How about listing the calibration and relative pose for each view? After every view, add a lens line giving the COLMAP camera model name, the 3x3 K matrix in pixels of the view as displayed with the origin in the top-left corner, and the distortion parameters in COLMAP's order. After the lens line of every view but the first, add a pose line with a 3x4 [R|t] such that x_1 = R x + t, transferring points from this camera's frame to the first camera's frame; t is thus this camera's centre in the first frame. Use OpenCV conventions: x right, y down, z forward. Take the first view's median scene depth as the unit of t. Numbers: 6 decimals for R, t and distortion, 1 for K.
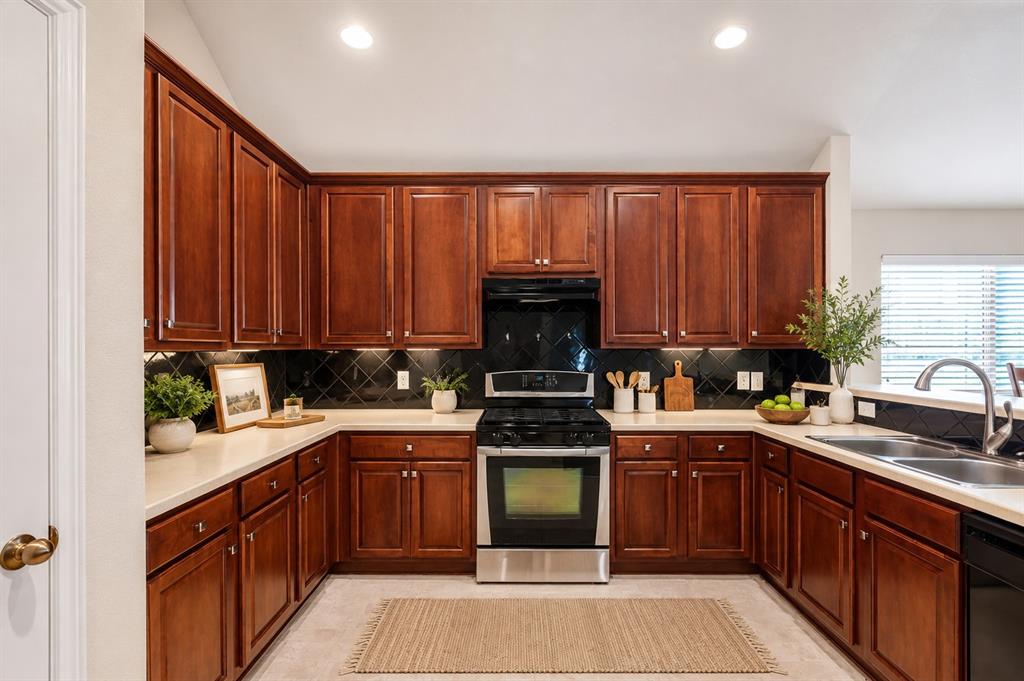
lens RADIAL K [[468.8, 0, 519.4], [0, 468.8, 344.8], [0, 0, 1]] dist [0.009987, -0.002052]
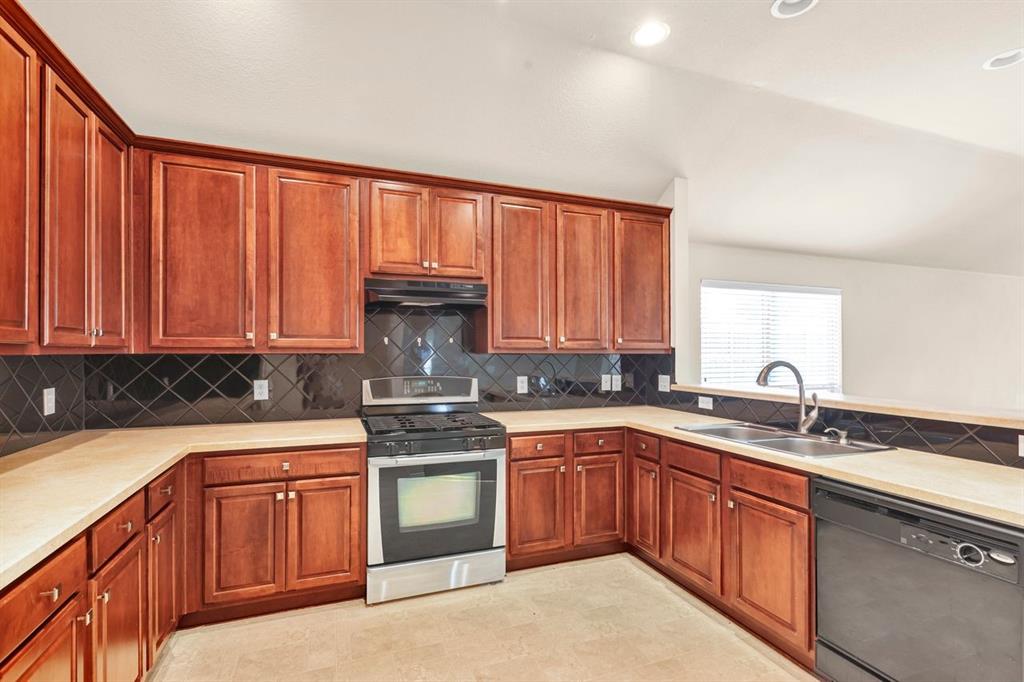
lens RADIAL K [[468.8, 0, 516.0], [0, 468.8, 345.5], [0, 0, 1]] dist [0.009987, -0.002052]
pose [[0.935801, 0.007824, 0.352443, -0.143437], [-0.004701, 0.999942, -0.009716, 0.000411], [-0.352499, 0.007435, 0.935783, 0.025318]]
